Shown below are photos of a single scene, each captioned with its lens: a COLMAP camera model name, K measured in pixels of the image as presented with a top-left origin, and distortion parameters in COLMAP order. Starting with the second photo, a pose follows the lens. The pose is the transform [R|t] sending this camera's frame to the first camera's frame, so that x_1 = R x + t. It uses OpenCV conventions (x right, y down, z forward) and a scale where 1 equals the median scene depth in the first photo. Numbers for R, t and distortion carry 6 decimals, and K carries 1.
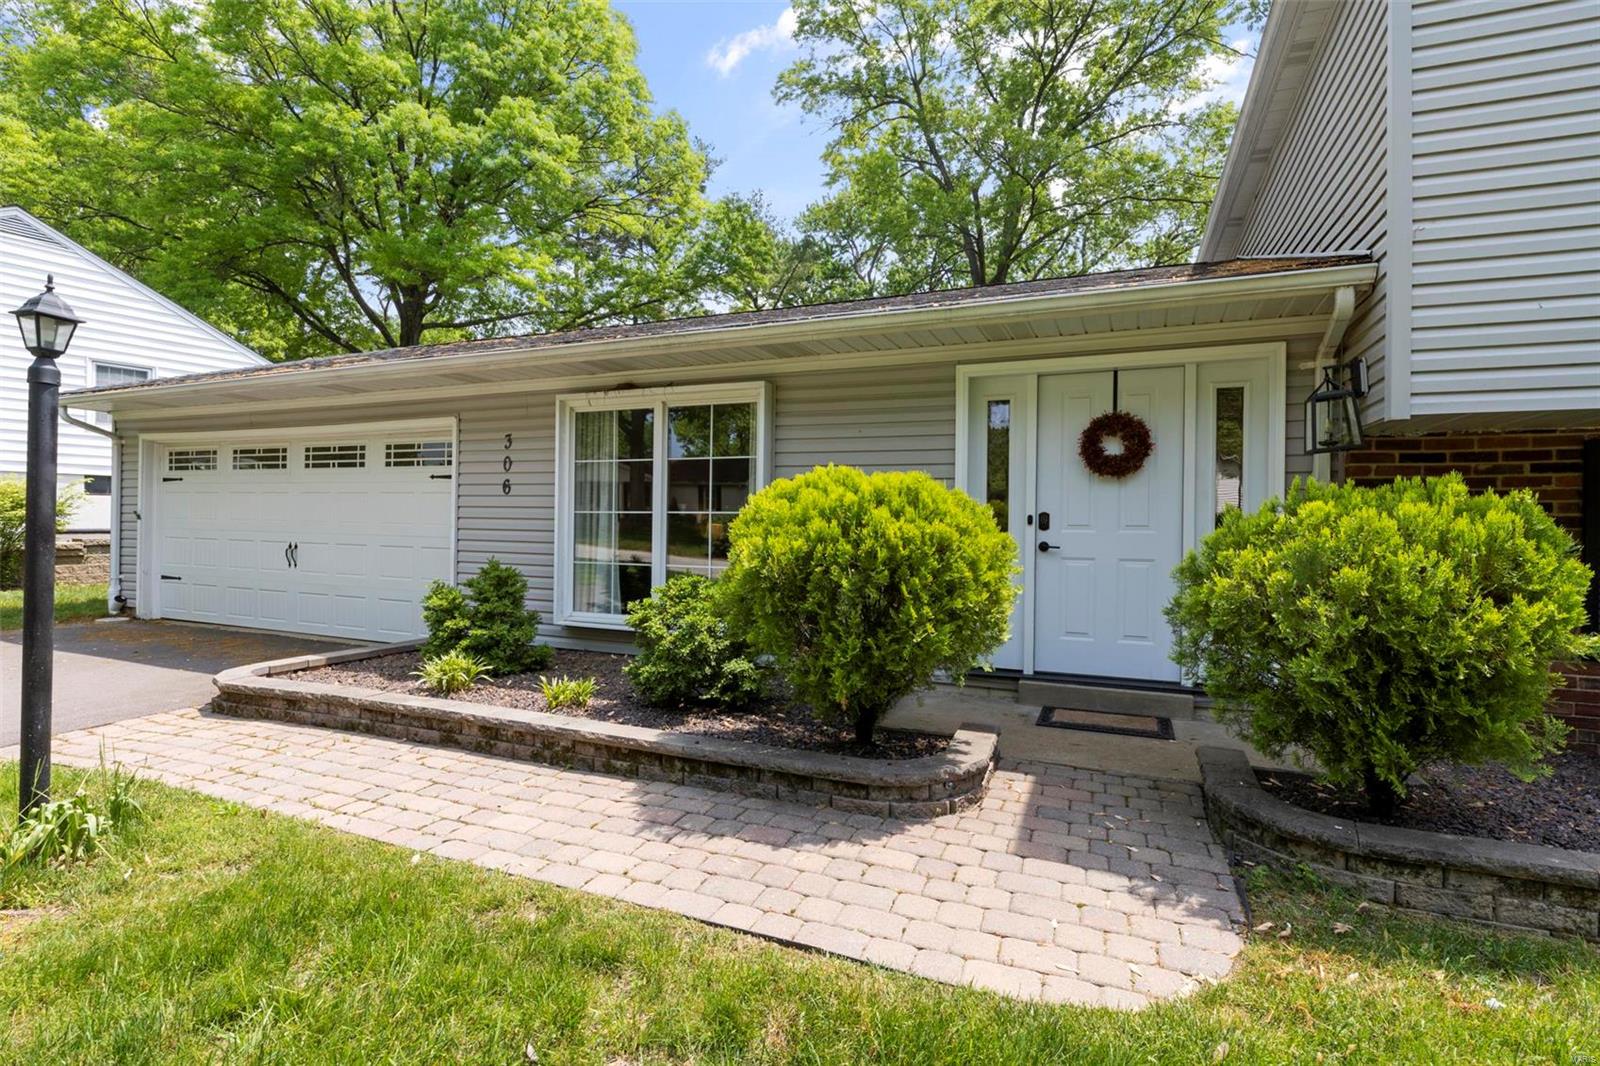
lens RADIAL K [[784.7, 0, 791.3], [0, 784.7, 532.8], [0, 0, 1]] dist [-0.017516, -0.000339]
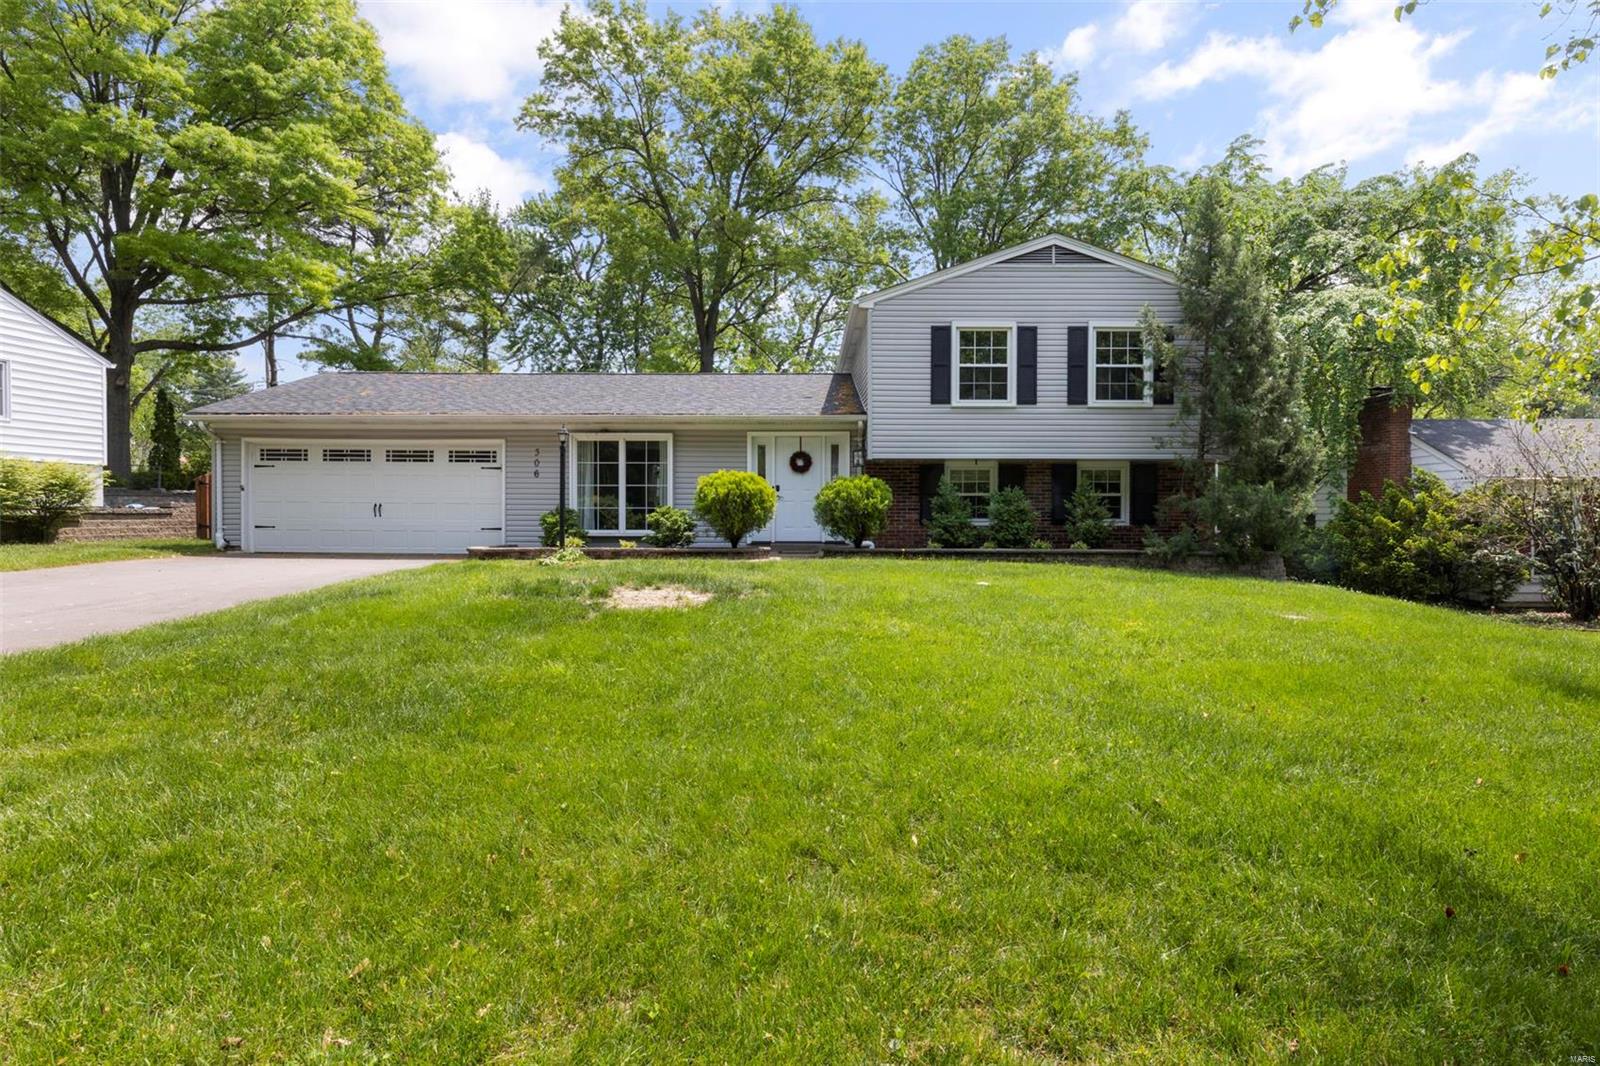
lens RADIAL K [[924.0, 0, 802.3], [0, 924.0, 528.9], [0, 0, 1]] dist [0.002539, 0.000391]
pose [[0.923931, -0.014549, 0.382284, -0.209148], [0.012816, 0.999893, 0.007080, 0.026378], [-0.382346, -0.001642, 0.924018, -0.507697]]
